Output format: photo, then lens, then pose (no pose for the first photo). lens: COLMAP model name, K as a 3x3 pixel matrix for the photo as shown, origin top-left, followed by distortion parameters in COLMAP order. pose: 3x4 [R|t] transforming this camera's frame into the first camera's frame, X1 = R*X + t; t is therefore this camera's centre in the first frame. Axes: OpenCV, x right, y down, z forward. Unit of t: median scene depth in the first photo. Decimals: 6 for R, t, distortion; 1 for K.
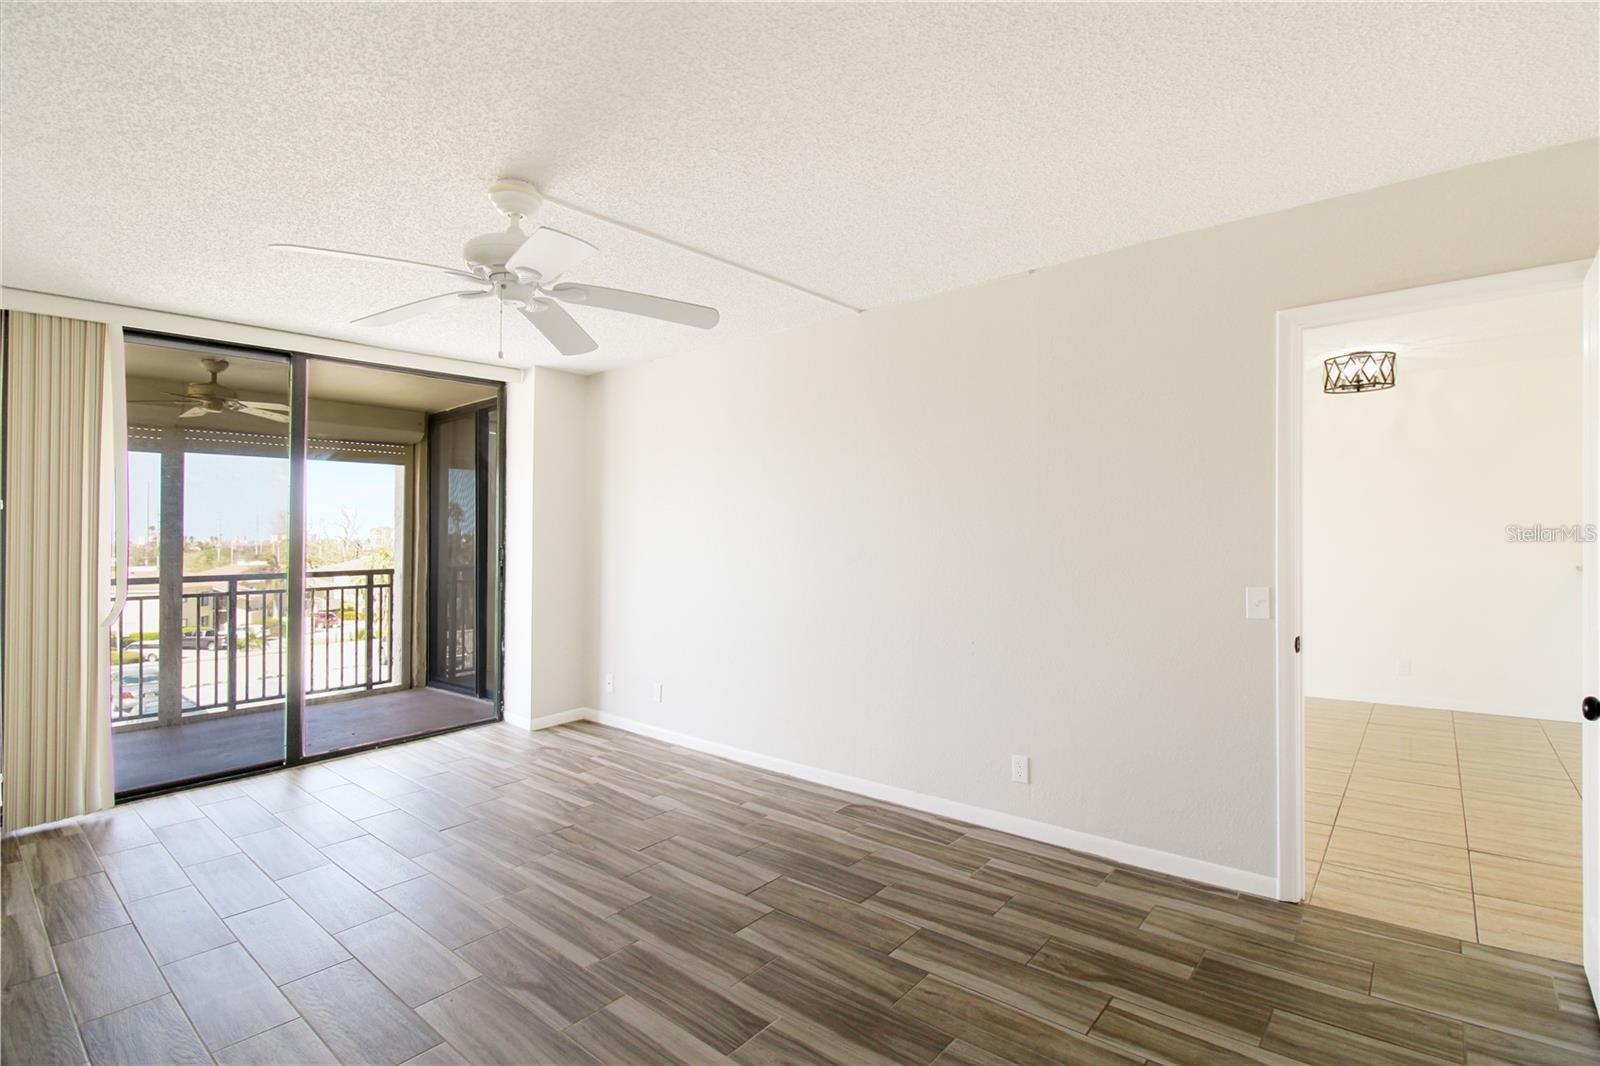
lens RADIAL K [[740.1, 0, 817.2], [0, 740.1, 524.2], [0, 0, 1]] dist [0.003215, -0.013550]
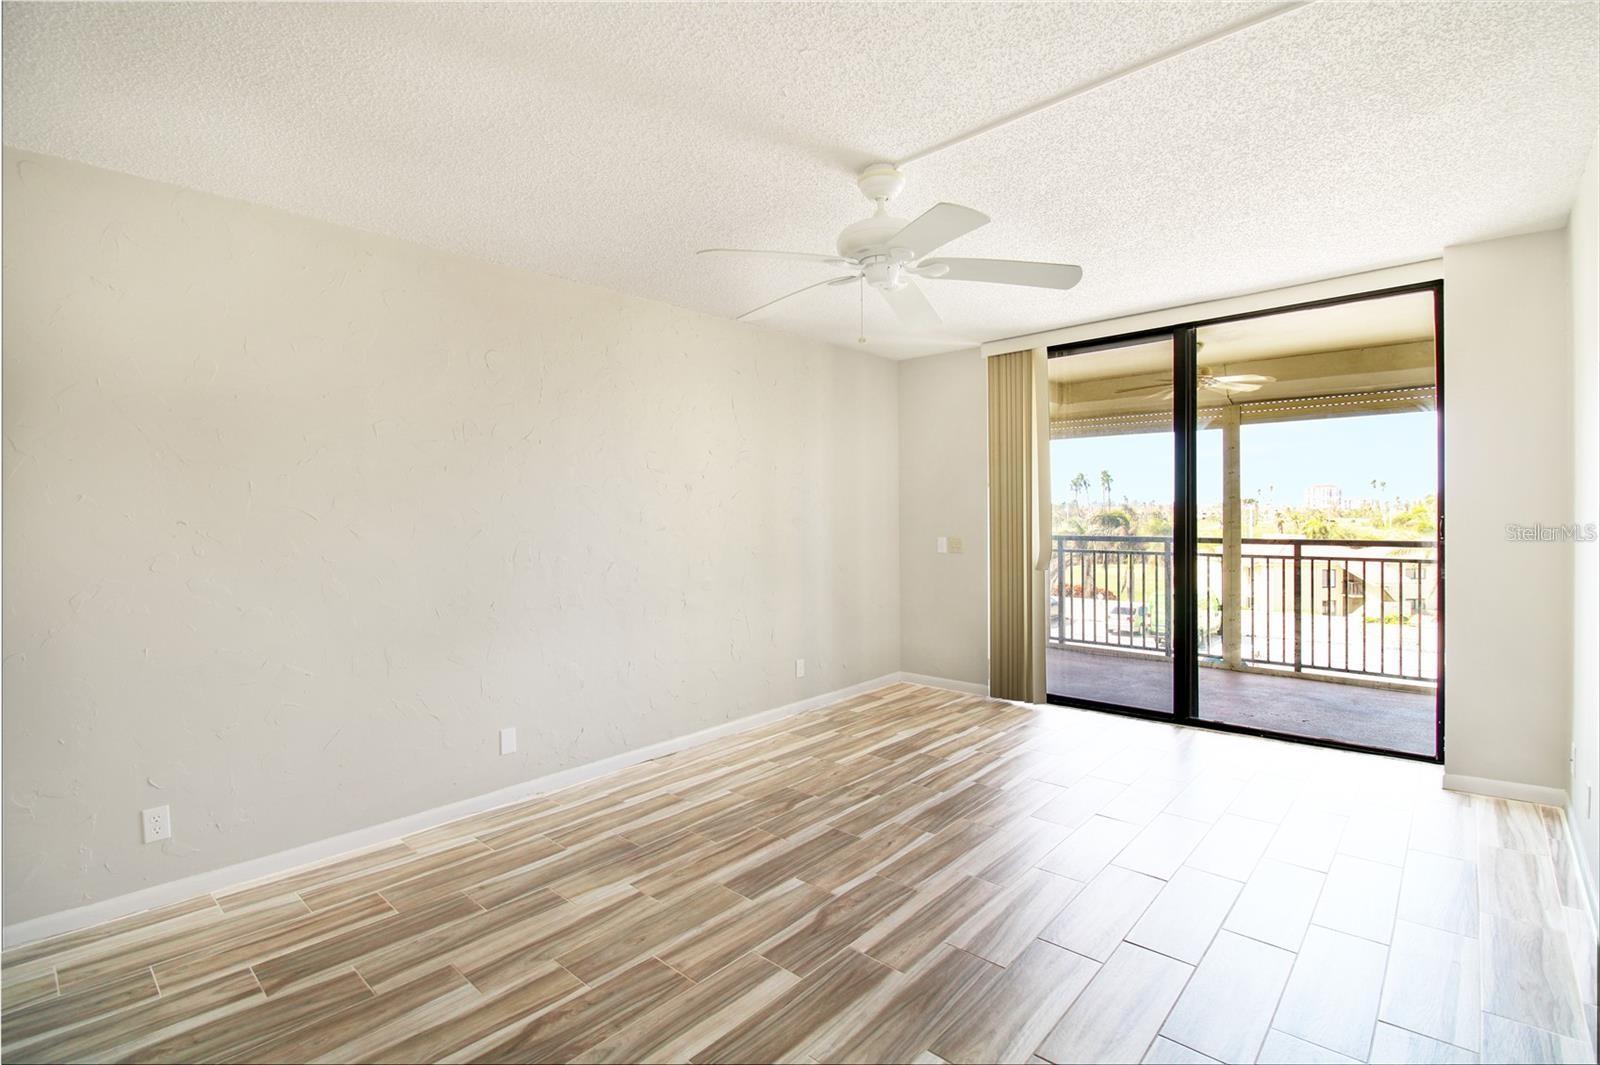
lens RADIAL K [[738.2, 0, 824.6], [0, 738.2, 489.9], [0, 0, 1]] dist [0.002768, 0.000225]
pose [[-0.037244, -0.020980, -0.999086, 0.311783], [0.024946, 0.999449, -0.021918, 0.007466], [0.998995, -0.025739, -0.036700, 0.466786]]
